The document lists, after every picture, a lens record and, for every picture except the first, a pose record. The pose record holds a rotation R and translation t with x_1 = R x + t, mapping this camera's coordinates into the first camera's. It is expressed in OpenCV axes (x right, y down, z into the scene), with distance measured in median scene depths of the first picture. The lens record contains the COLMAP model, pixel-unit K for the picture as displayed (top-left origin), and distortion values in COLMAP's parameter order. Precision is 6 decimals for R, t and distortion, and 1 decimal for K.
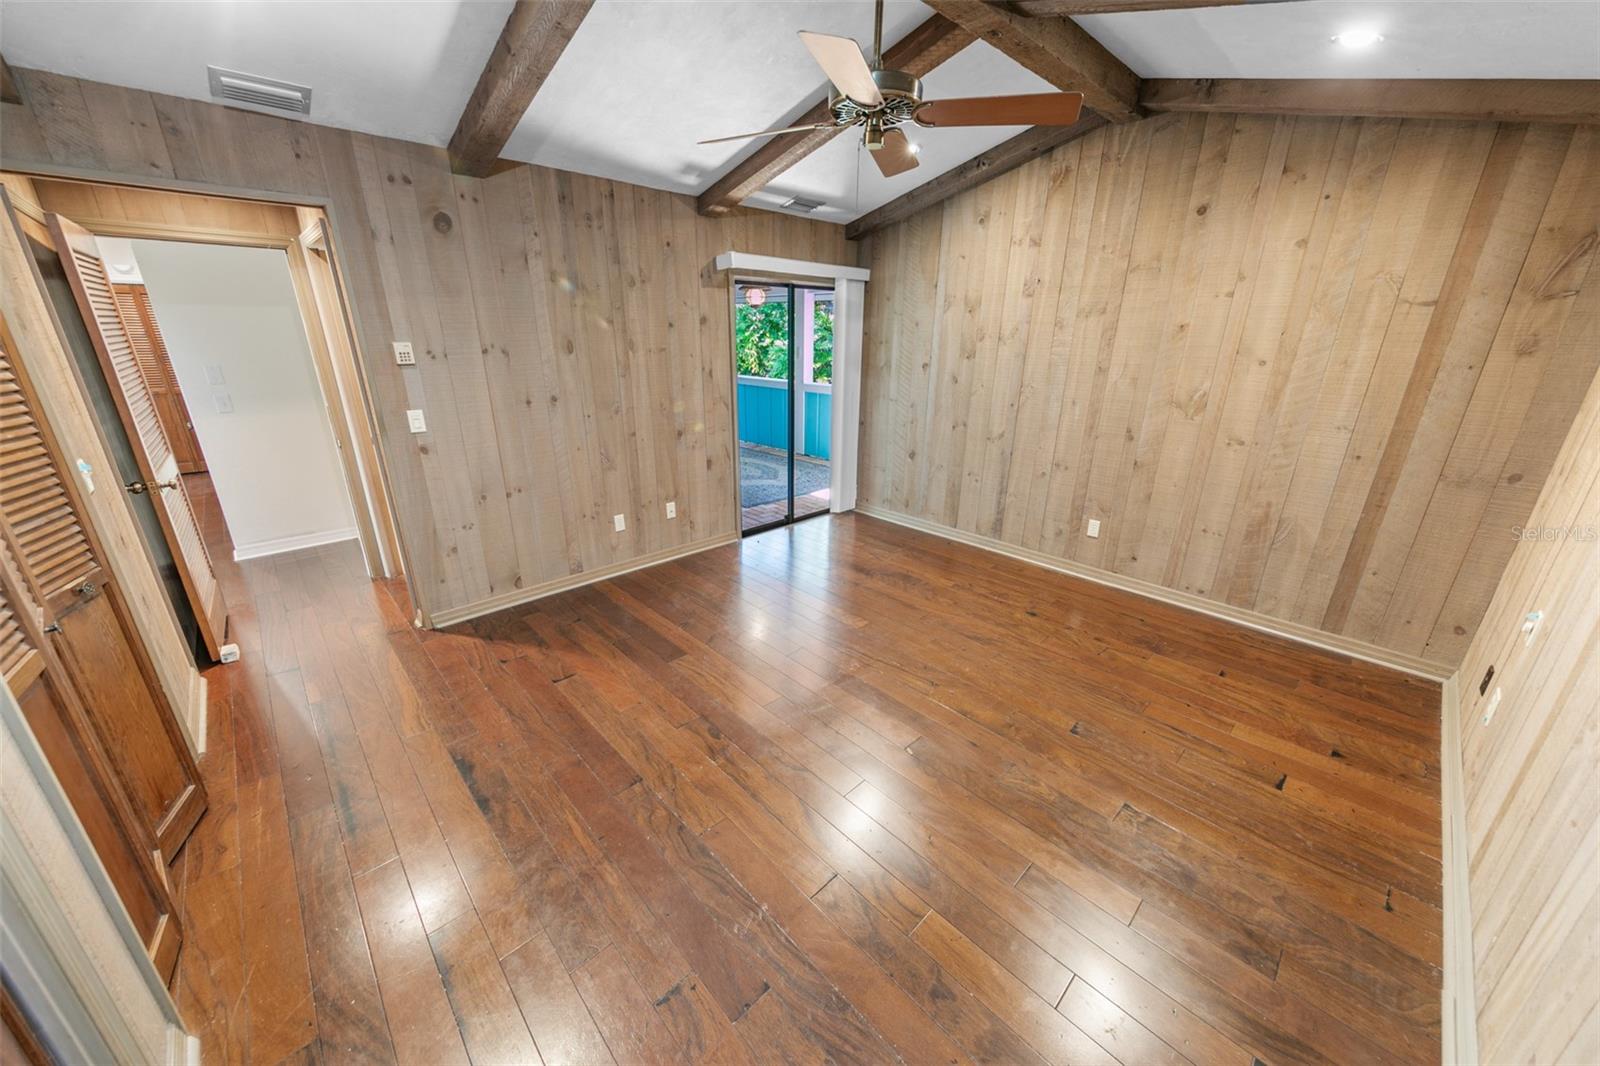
lens RADIAL K [[582.6, 0, 795.8], [0, 582.6, 535.5], [0, 0, 1]] dist [0.009539, -0.000519]
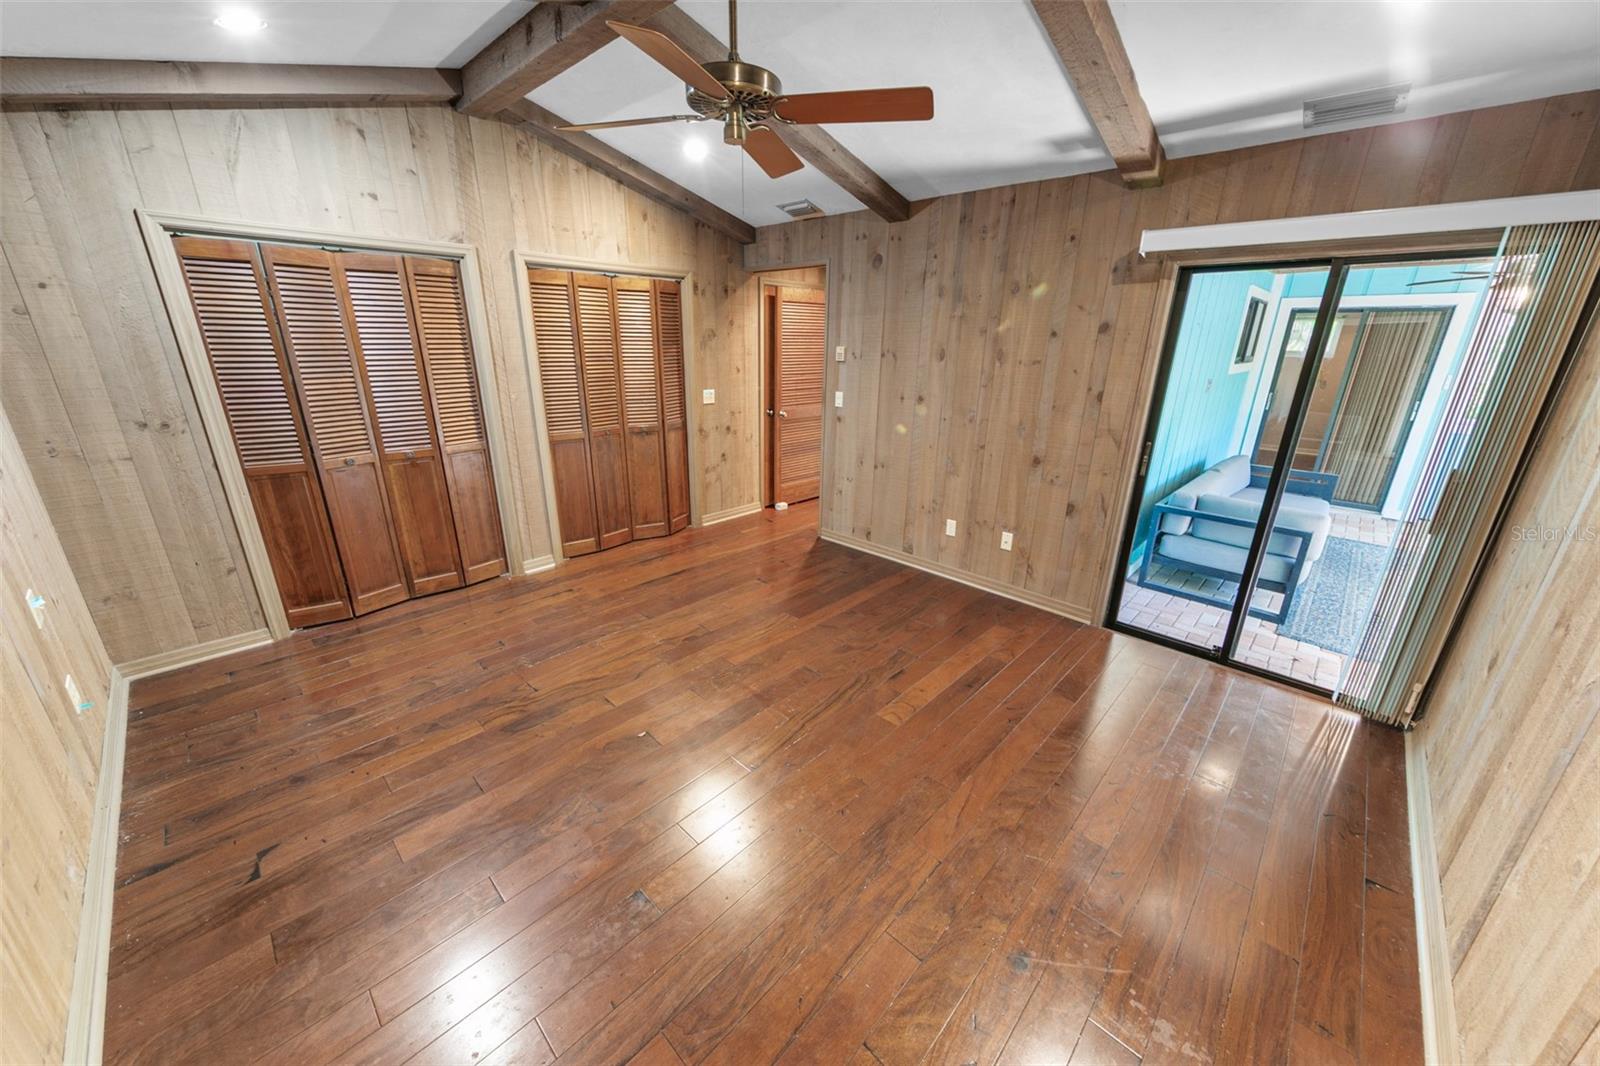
lens RADIAL K [[582.6, 0, 794.6], [0, 582.6, 532.2], [0, 0, 1]] dist [0.009539, -0.000519]
pose [[0.038128, 0.311981, -0.949323, 0.702802], [-0.348102, 0.894654, 0.280034, -0.219800], [0.936681, 0.319784, 0.142713, 0.647573]]
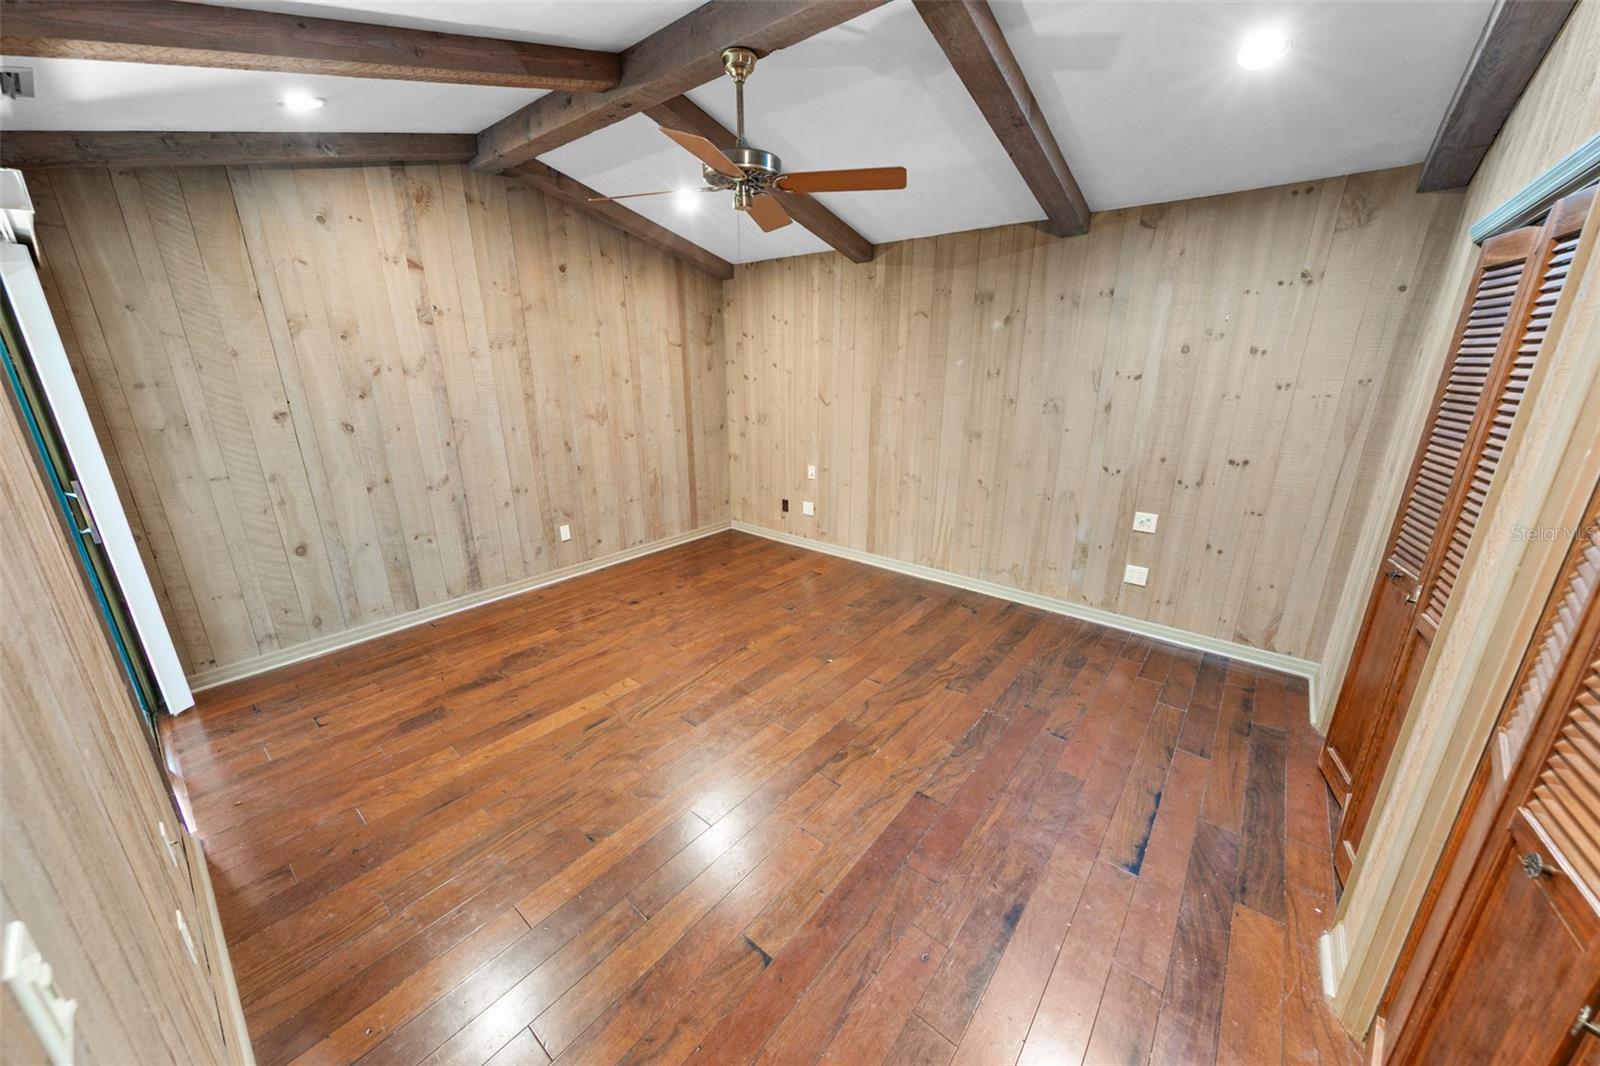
lens RADIAL K [[582.6, 0, 797.1], [0, 582.6, 533.7], [0, 0, 1]] dist [0.009539, -0.000519]
pose [[-0.136531, -0.293889, 0.946038, -0.660250], [0.333415, 0.885635, 0.323243, -0.240899], [-0.932842, 0.359556, -0.022929, 0.648833]]
